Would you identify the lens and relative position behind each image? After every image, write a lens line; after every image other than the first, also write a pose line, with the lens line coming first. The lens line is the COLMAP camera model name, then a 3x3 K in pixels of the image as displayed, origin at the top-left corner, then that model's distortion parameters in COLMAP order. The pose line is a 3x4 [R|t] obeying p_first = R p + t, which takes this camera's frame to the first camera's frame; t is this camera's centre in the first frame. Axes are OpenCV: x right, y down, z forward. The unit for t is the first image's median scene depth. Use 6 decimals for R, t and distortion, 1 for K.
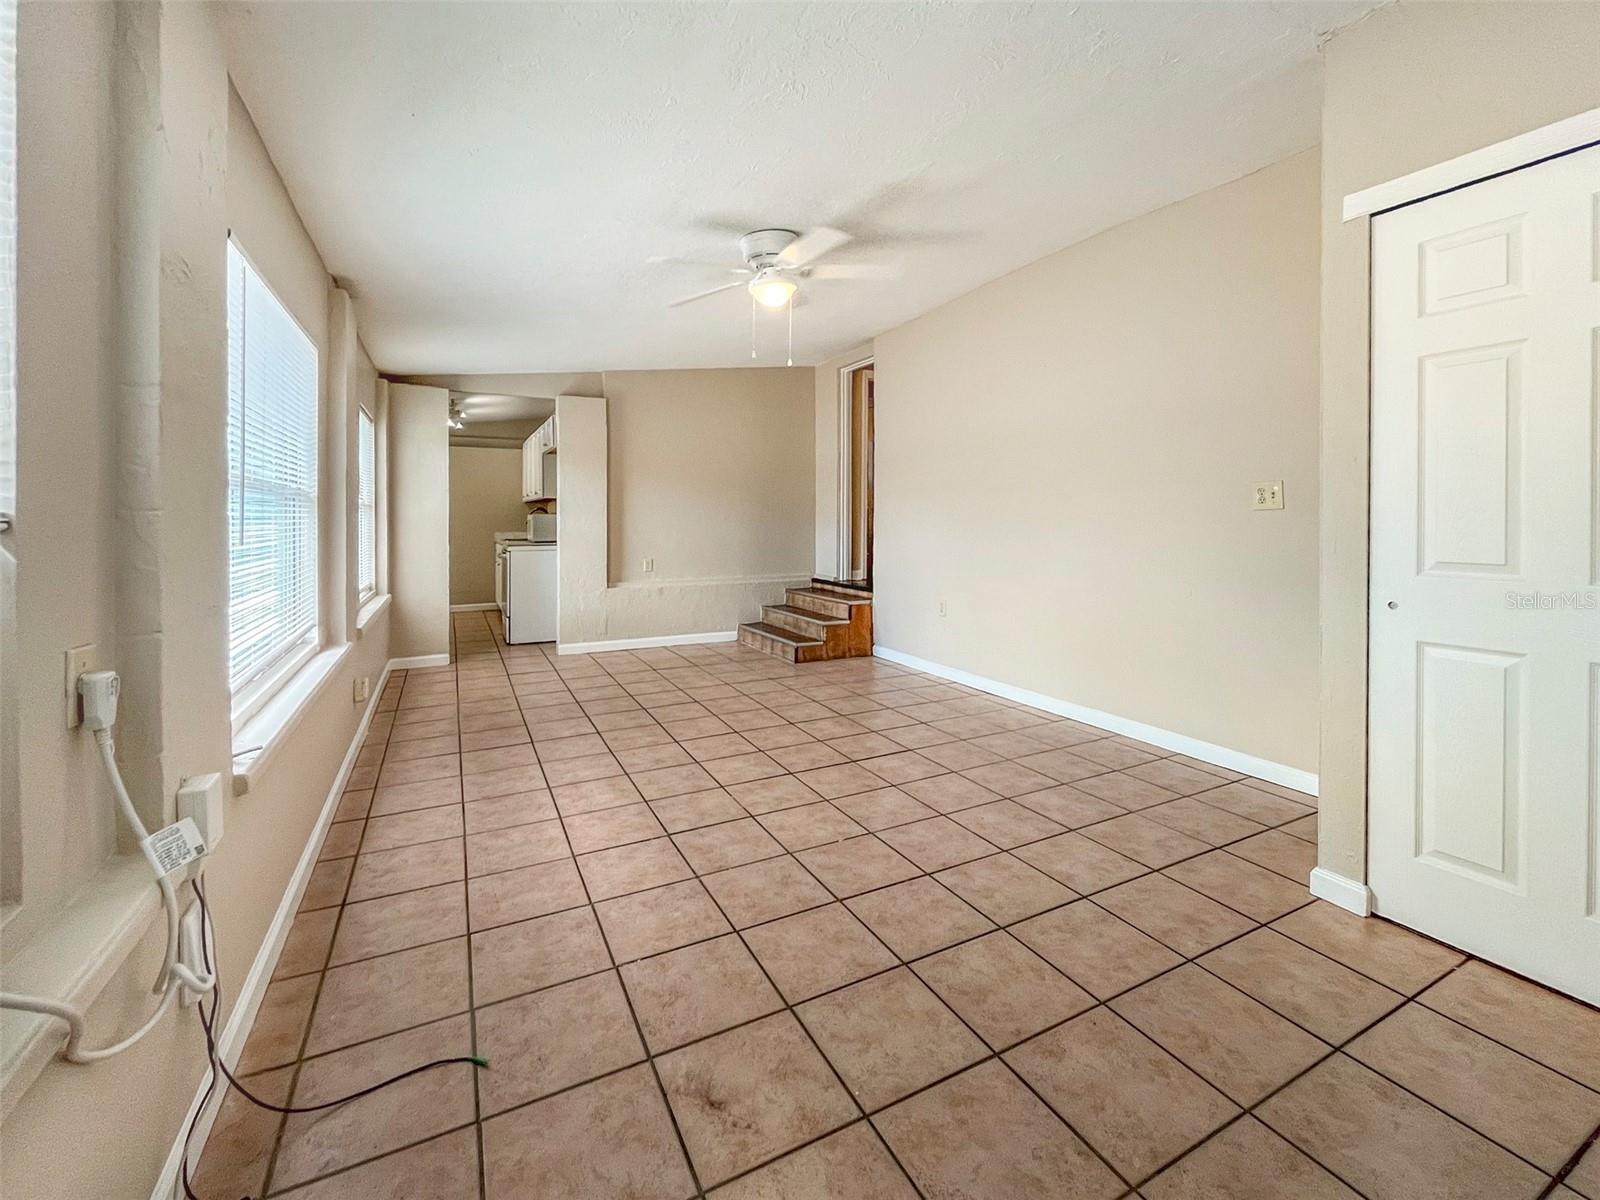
lens RADIAL K [[673.5, 0, 800.0], [0, 673.5, 600.0], [0, 0, 1]] dist [-0.009582, -0.000083]
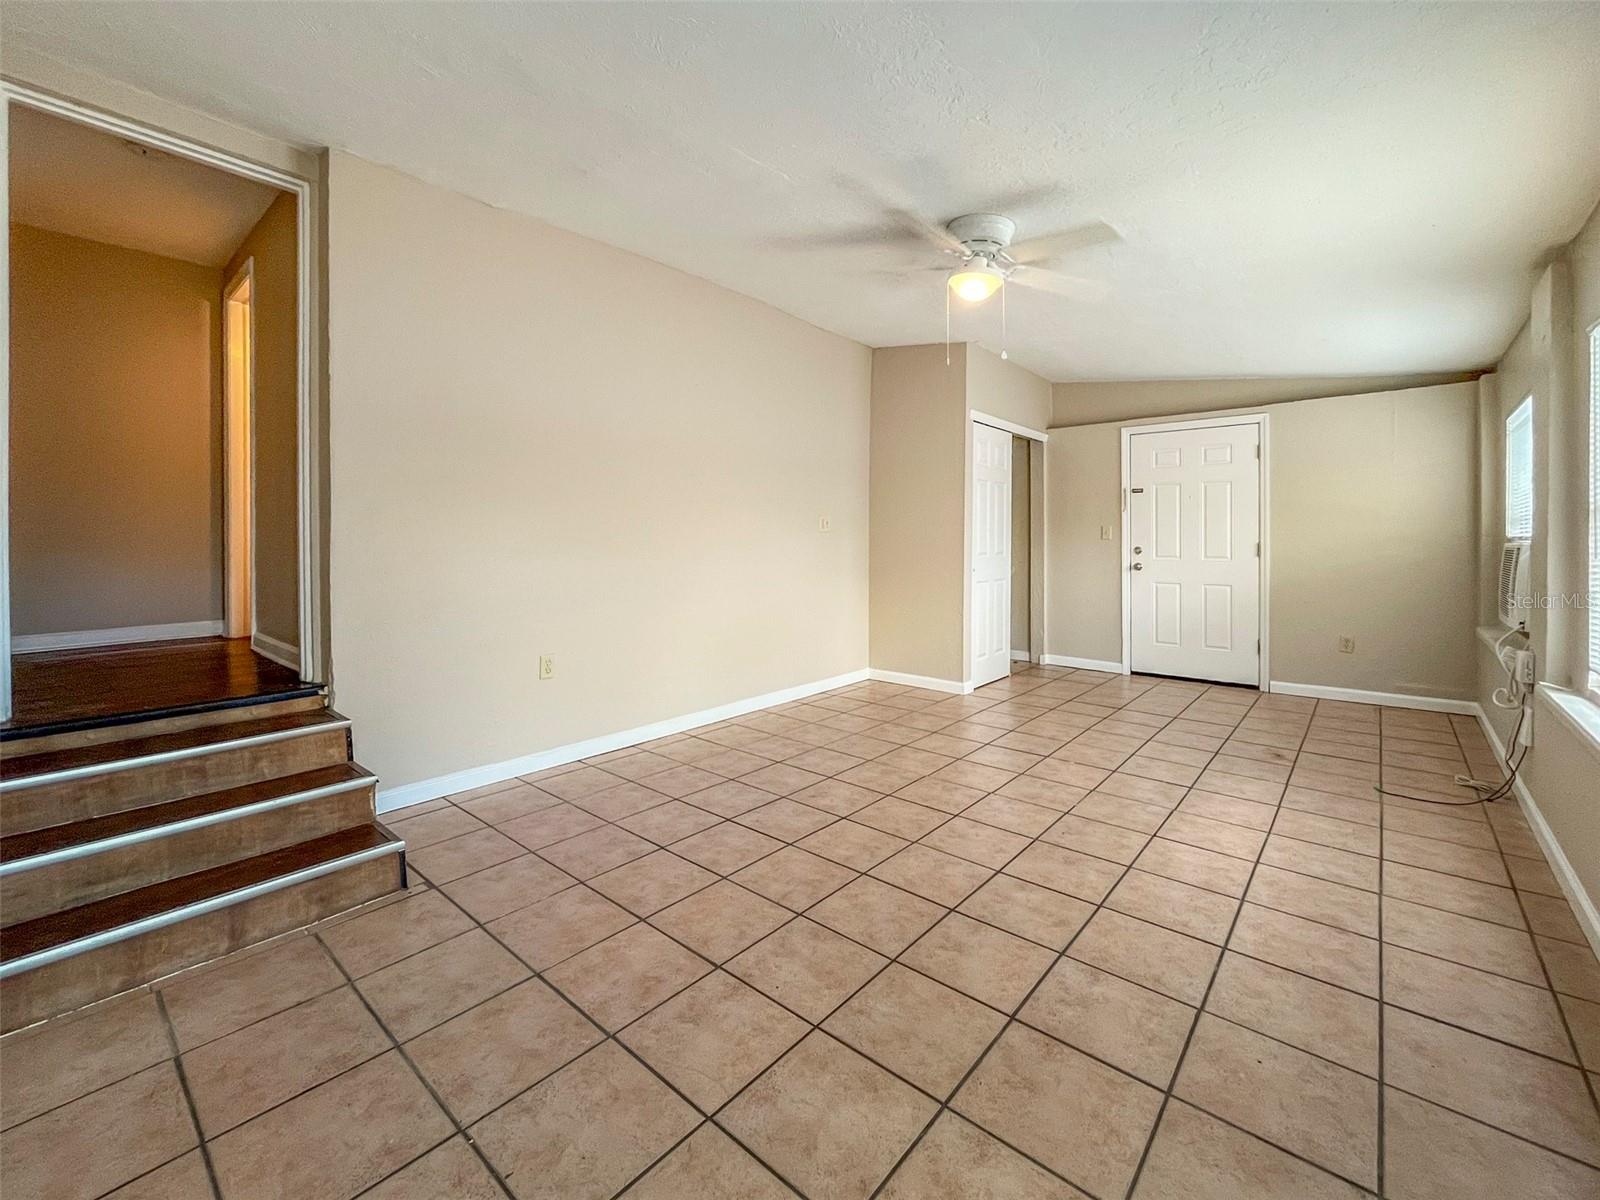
lens RADIAL K [[673.5, 0, 800.0], [0, 673.5, 600.0], [0, 0, 1]] dist [-0.009582, -0.000083]
pose [[-0.375903, -0.064077, 0.924441, -0.898491], [0.120988, 0.985673, 0.117518, -0.197351], [-0.918727, 0.156022, -0.362765, 1.762341]]
